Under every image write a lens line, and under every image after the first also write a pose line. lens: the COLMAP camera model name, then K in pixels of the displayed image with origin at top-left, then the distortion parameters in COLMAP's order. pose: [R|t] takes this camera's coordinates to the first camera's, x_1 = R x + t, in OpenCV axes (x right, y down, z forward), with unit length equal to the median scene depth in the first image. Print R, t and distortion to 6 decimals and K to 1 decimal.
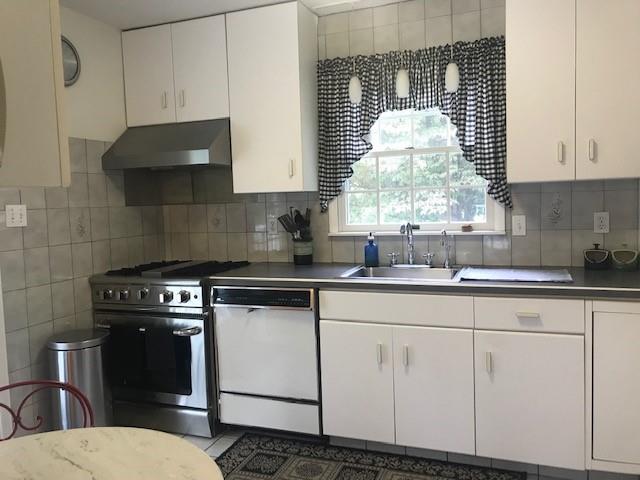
lens RADIAL K [[528.3, 0, 320.0], [0, 528.3, 225.8], [0, 0, 1]] dist [0.003199, -0.000992]
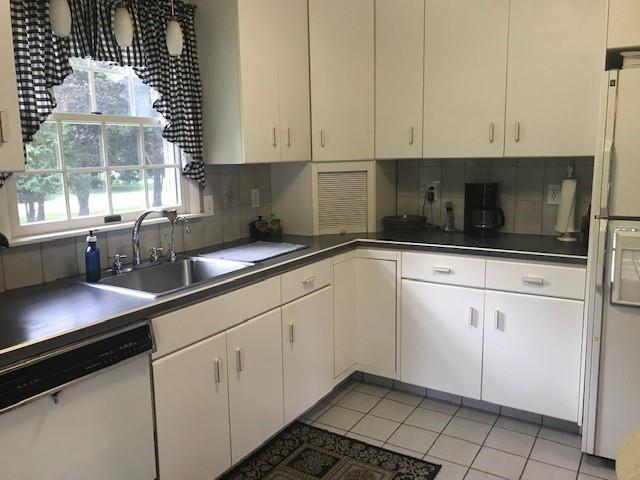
lens RADIAL K [[513.1, 0, 296.8], [0, 513.1, 239.1], [0, 0, 1]] dist [0.015107, 0.003069]
pose [[0.211885, -0.122007, 0.969649, -0.543759], [0.080321, 0.990994, 0.107141, -0.029736], [-0.973988, 0.055181, 0.219777, 0.633845]]
